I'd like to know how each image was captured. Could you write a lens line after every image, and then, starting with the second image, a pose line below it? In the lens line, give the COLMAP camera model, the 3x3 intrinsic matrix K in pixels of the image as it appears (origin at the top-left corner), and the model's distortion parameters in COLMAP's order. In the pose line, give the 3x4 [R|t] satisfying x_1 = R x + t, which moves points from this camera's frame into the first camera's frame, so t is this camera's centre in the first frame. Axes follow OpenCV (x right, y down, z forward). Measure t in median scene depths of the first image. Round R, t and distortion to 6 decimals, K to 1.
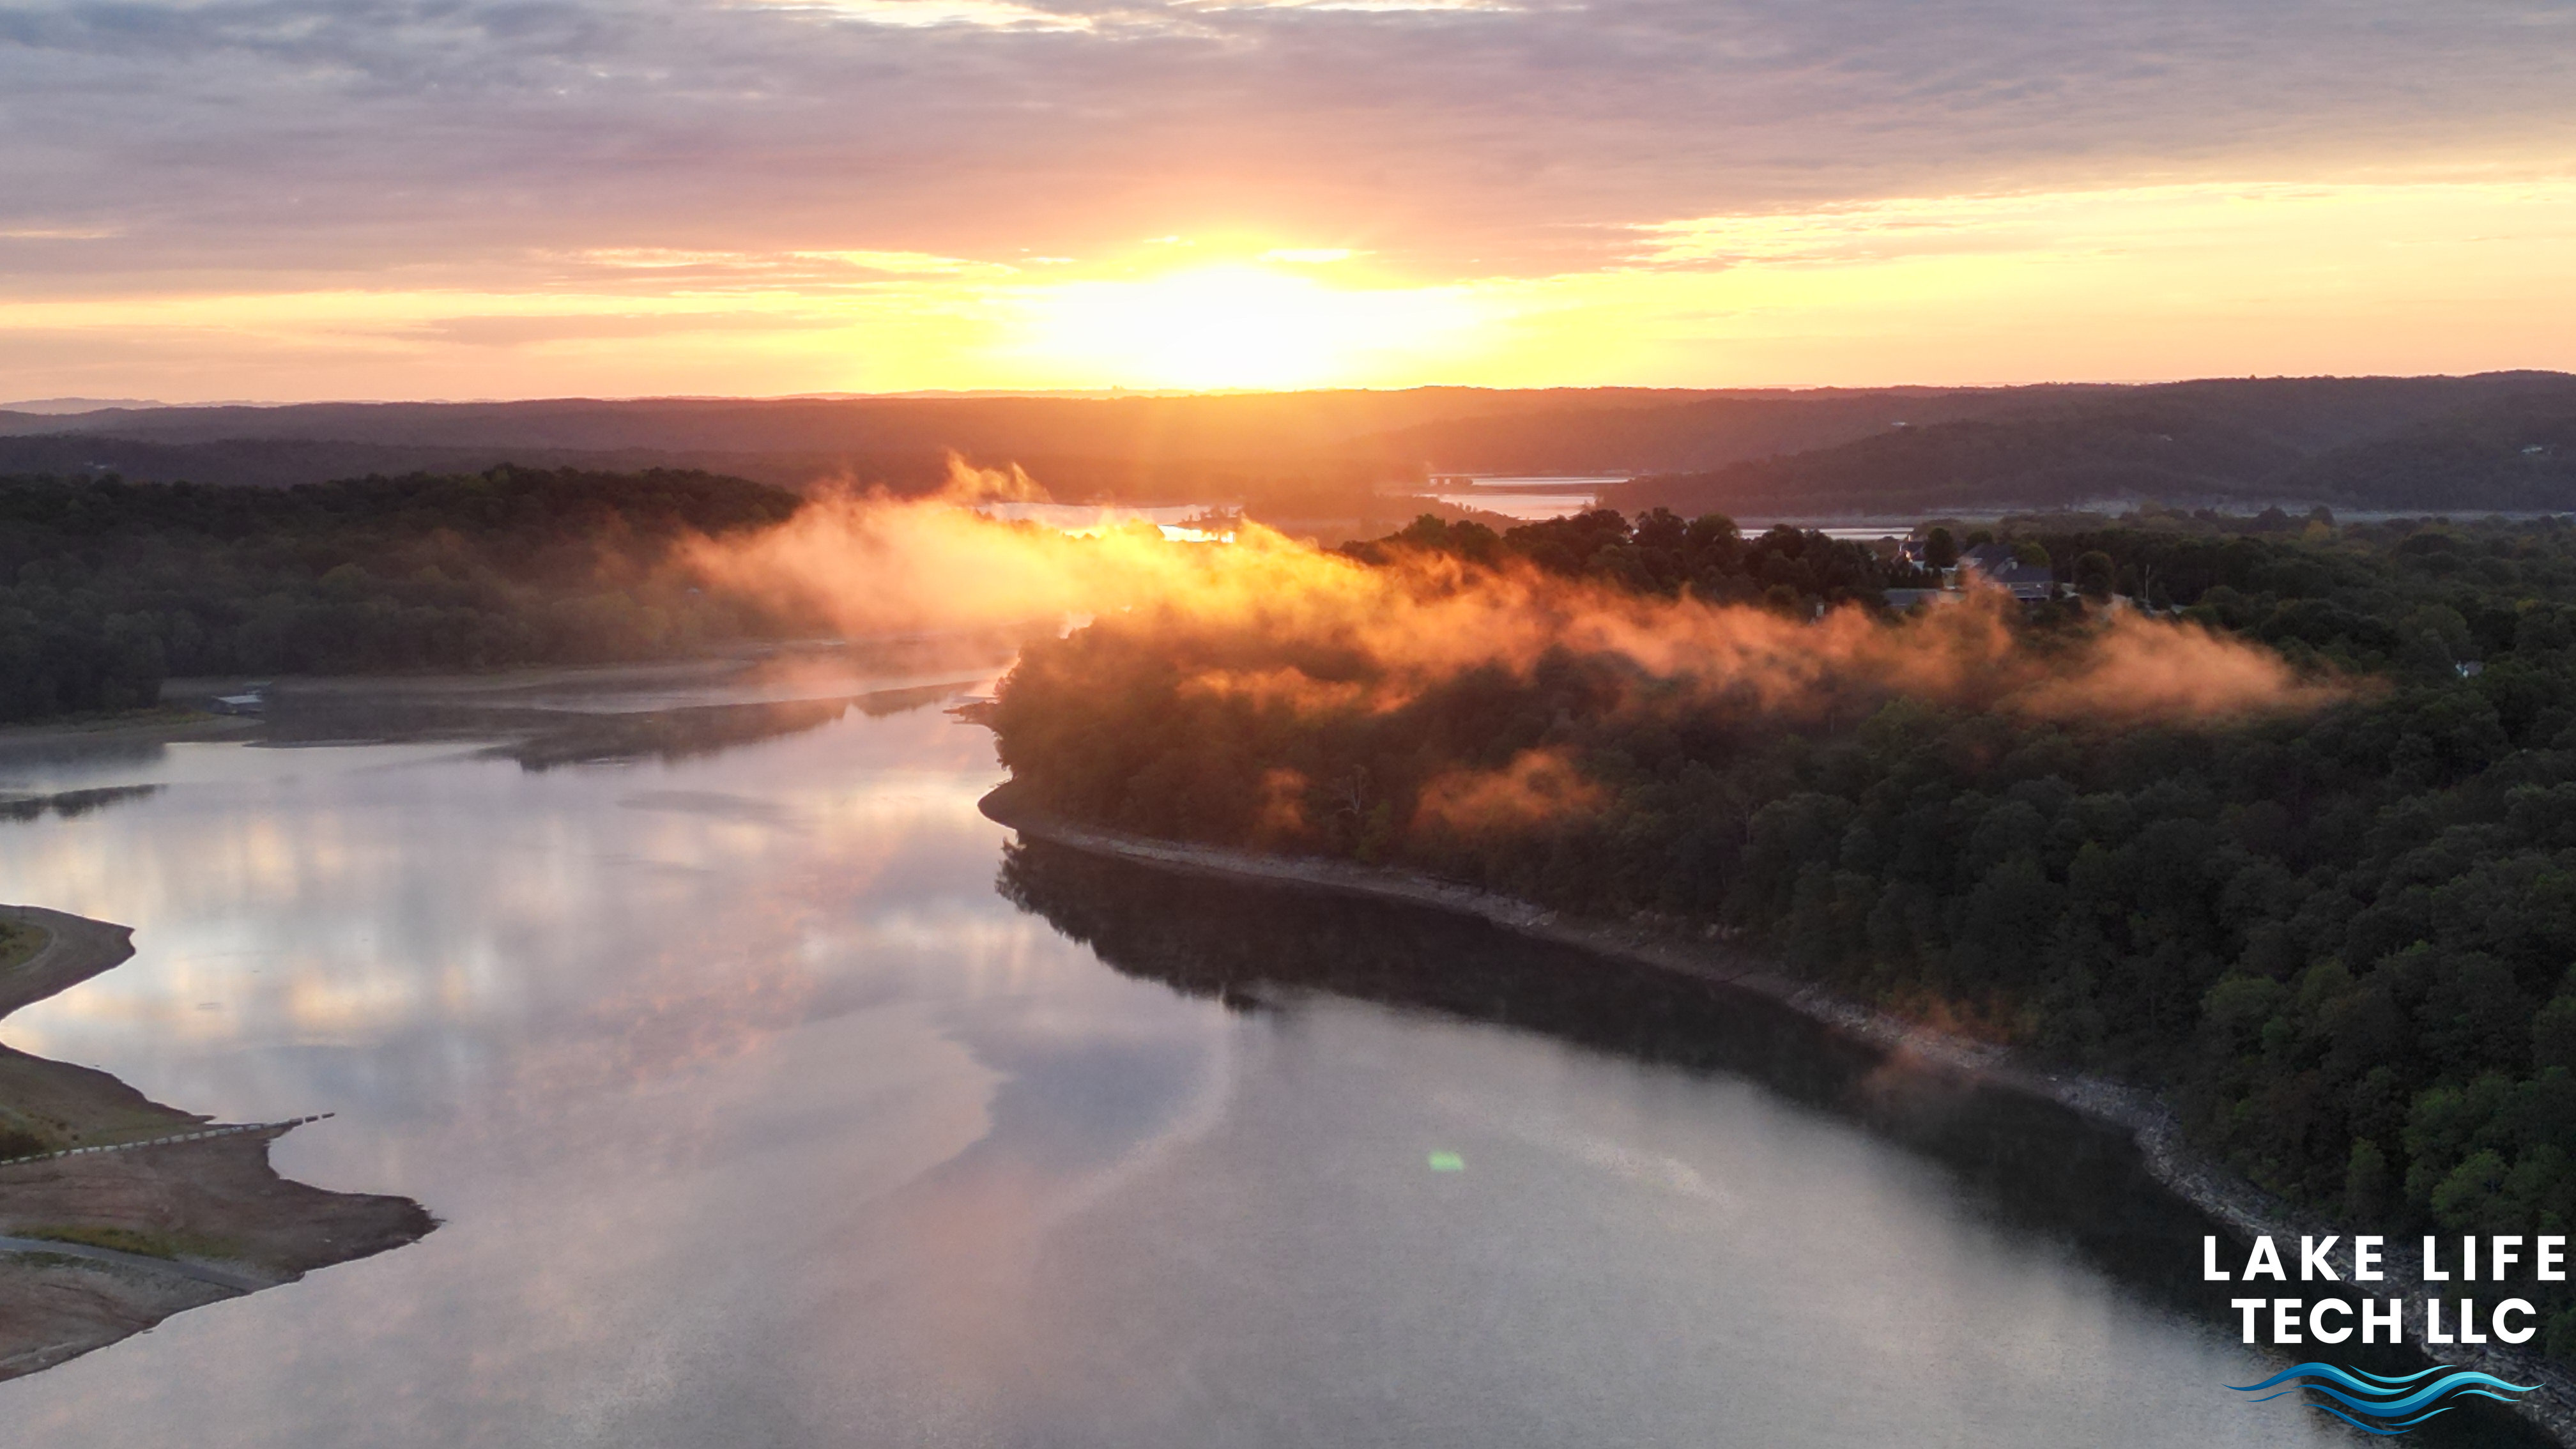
lens RADIAL K [[3601.9, 0, 1288.0], [0, 3601.9, 724.5], [0, 0, 1]] dist [0.158956, -0.431905]
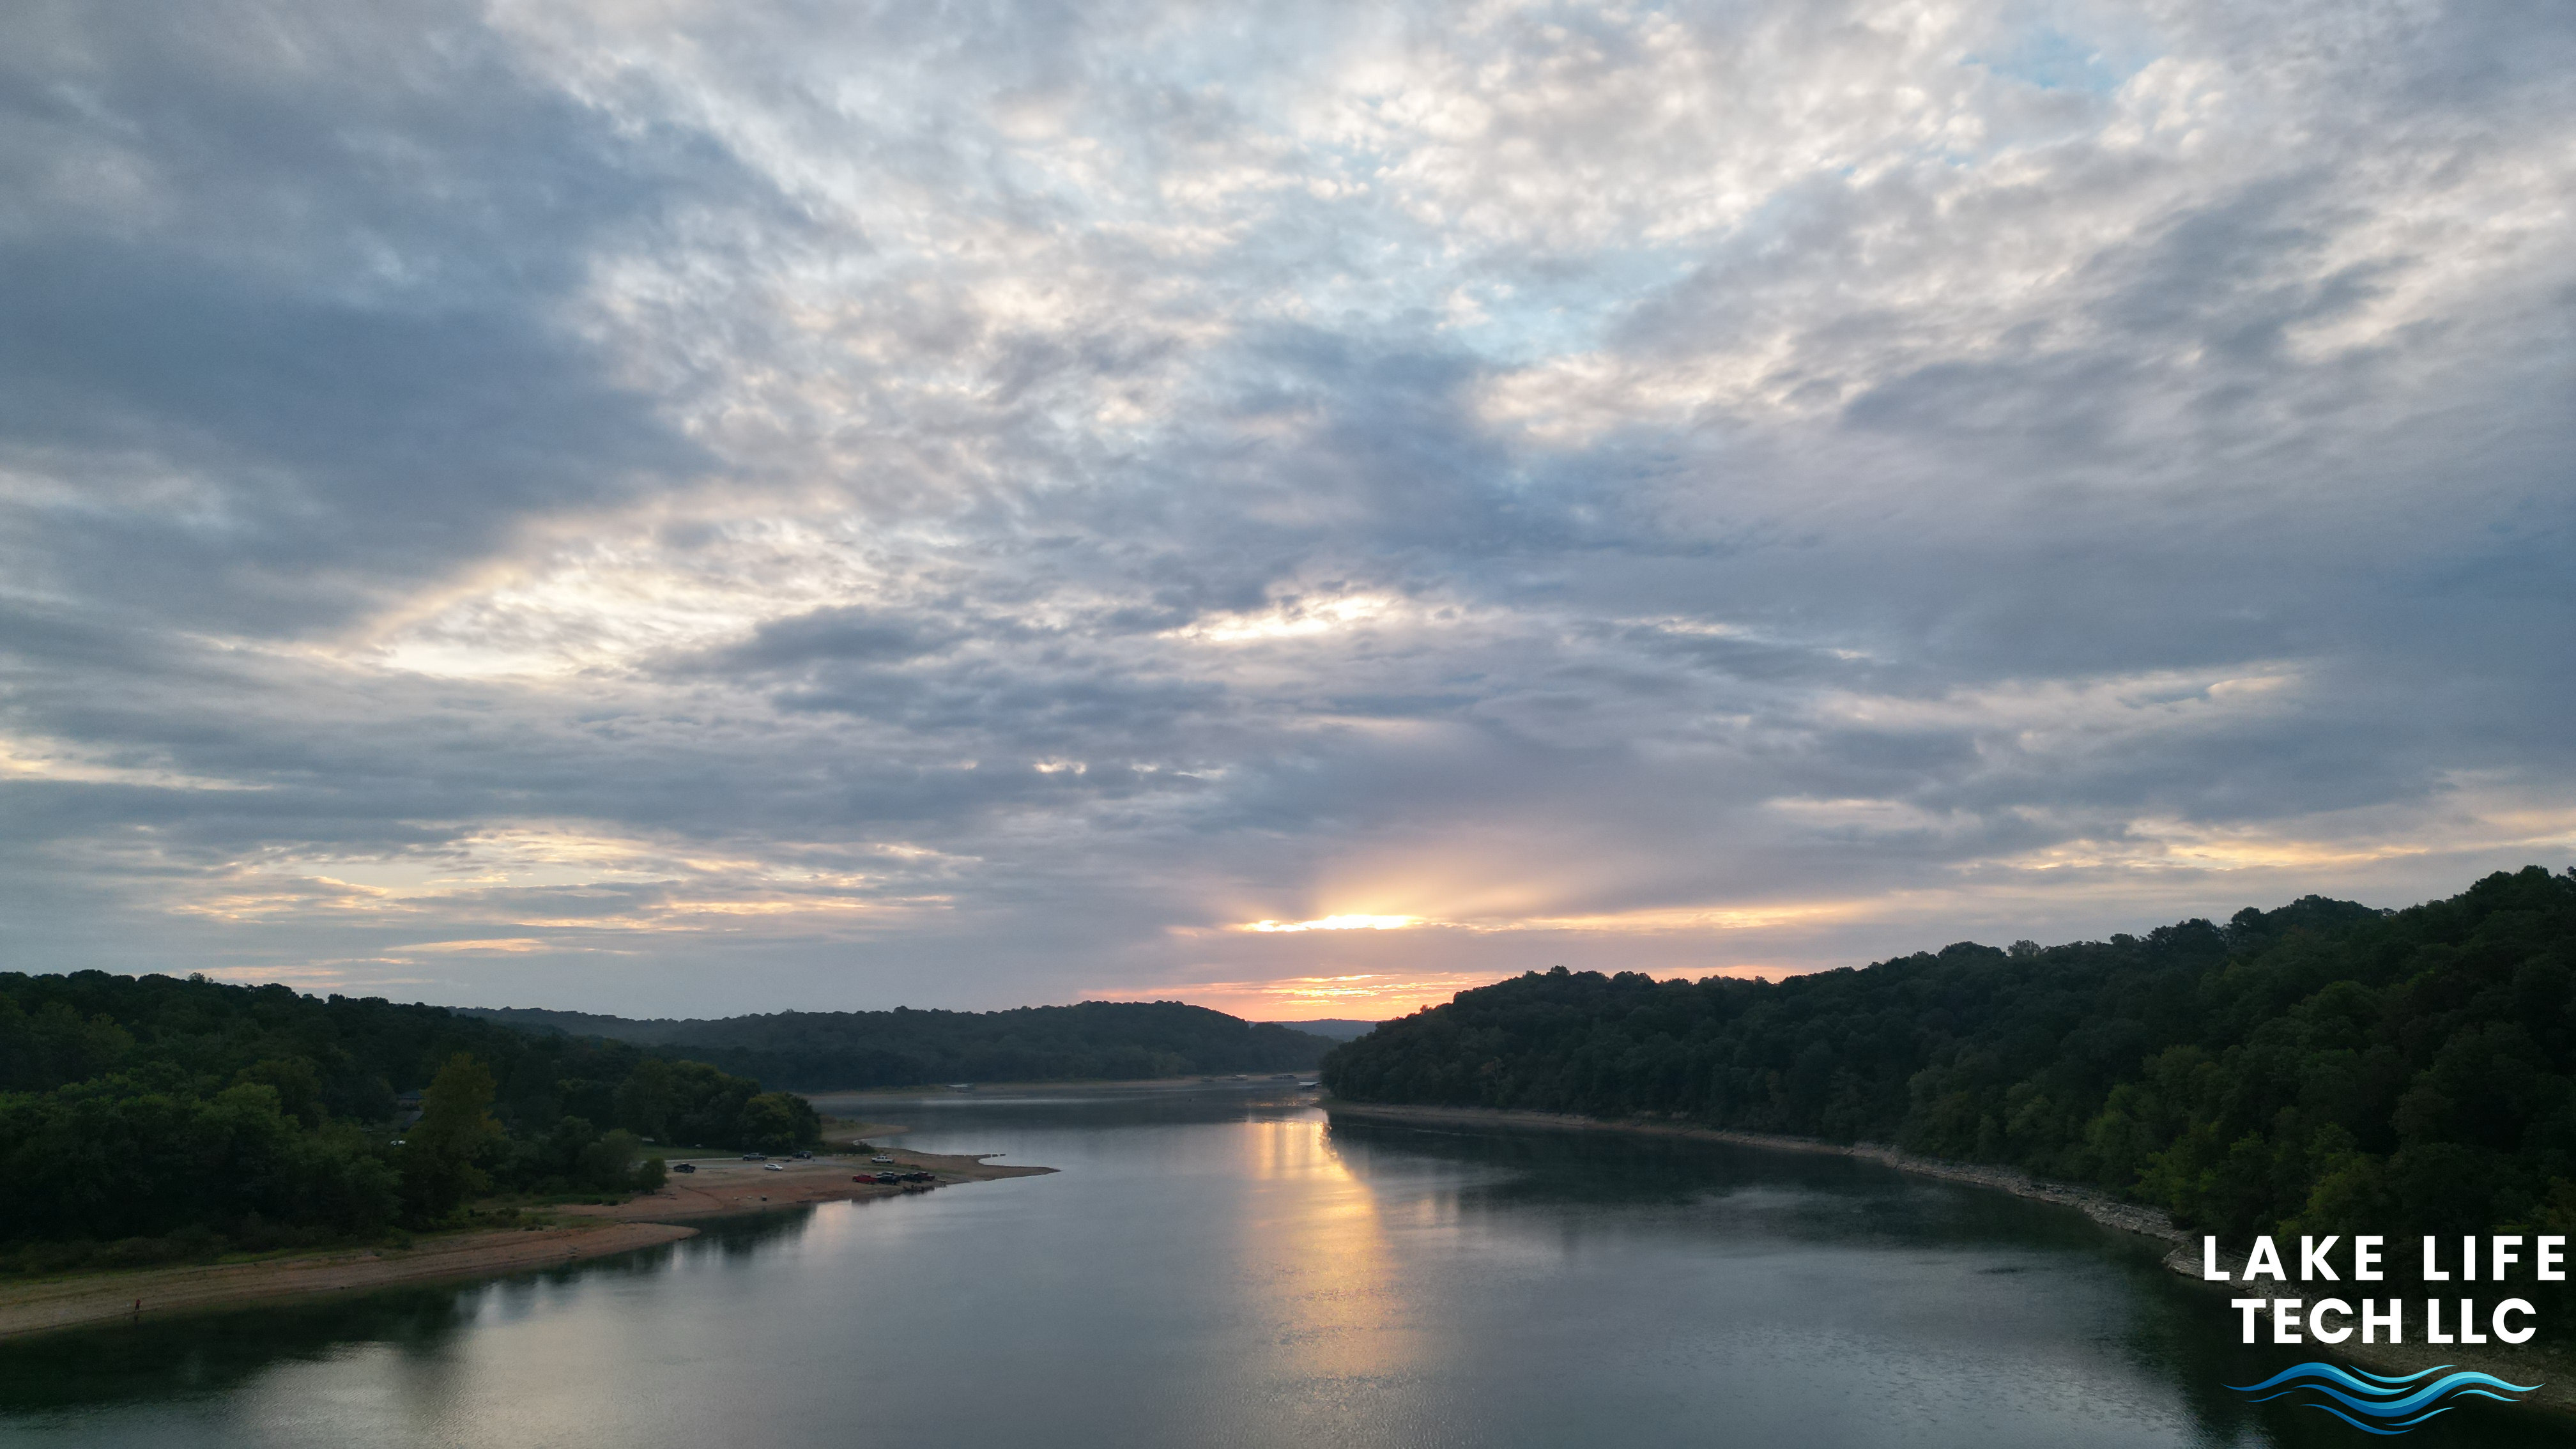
lens RADIAL K [[1810.6, 0, 1292.1], [0, 1810.6, 719.1], [0, 0, 1]] dist [0.072463, -0.068796]
pose [[0.995207, -0.015978, -0.096478, 0.007722], [-0.009934, 0.964941, -0.262278, 0.115193], [0.097287, 0.261980, 0.960157, -0.053462]]
